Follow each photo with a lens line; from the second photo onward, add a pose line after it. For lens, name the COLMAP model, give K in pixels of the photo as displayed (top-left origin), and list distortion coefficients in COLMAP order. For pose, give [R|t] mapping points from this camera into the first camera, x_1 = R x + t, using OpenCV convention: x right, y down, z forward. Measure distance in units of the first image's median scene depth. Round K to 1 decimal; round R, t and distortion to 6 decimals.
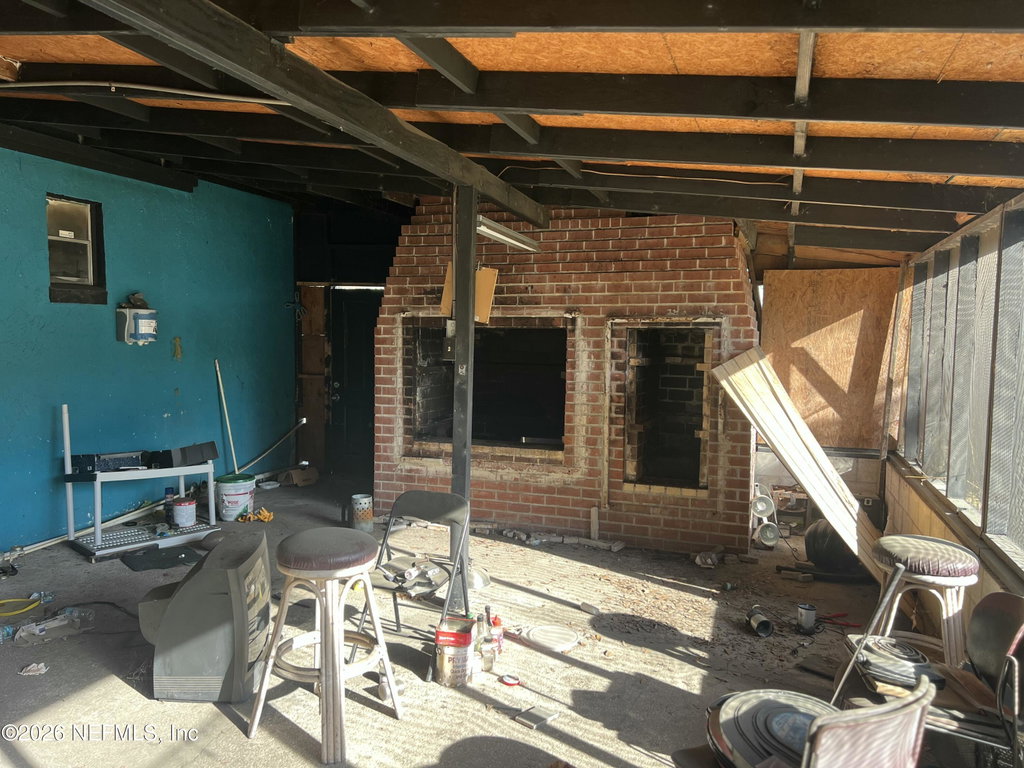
lens RADIAL K [[767.3, 0, 510.0], [0, 767.3, 390.2], [0, 0, 1]] dist [0.072838, -0.011398]
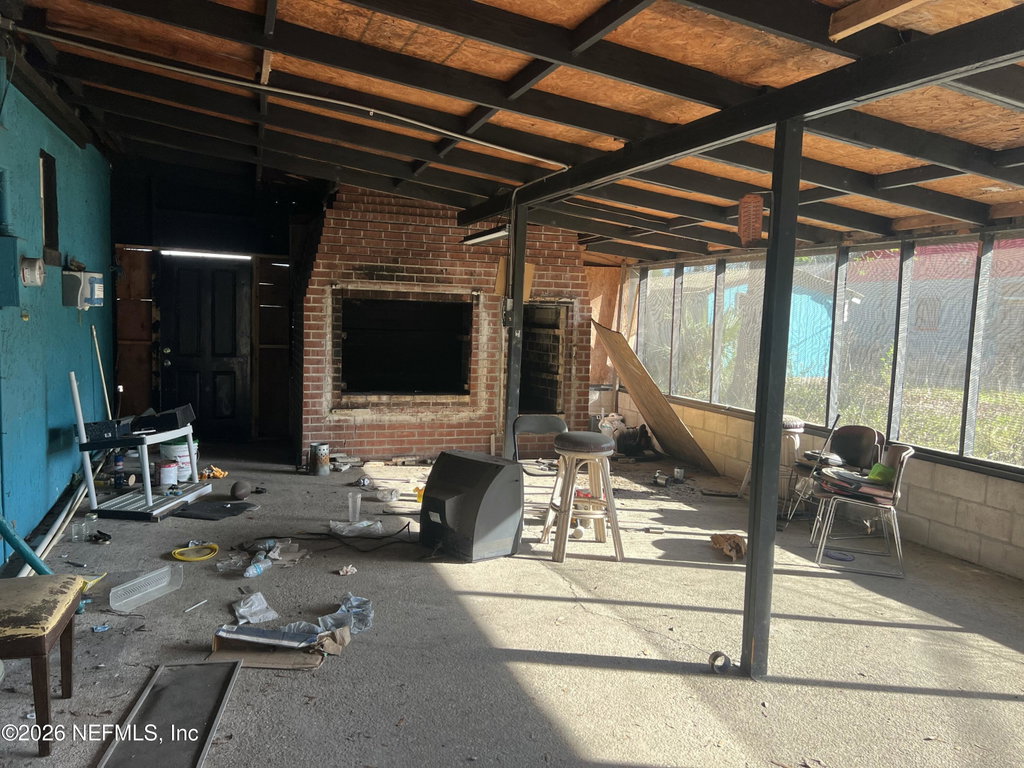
lens RADIAL K [[767.3, 0, 513.7], [0, 767.3, 377.4], [0, 0, 1]] dist [0.072838, -0.011398]
pose [[0.772289, -0.039268, 0.634057, -0.691690], [0.022817, 0.999158, 0.034088, 0.004802], [-0.634862, -0.011858, 0.772535, -0.074084]]
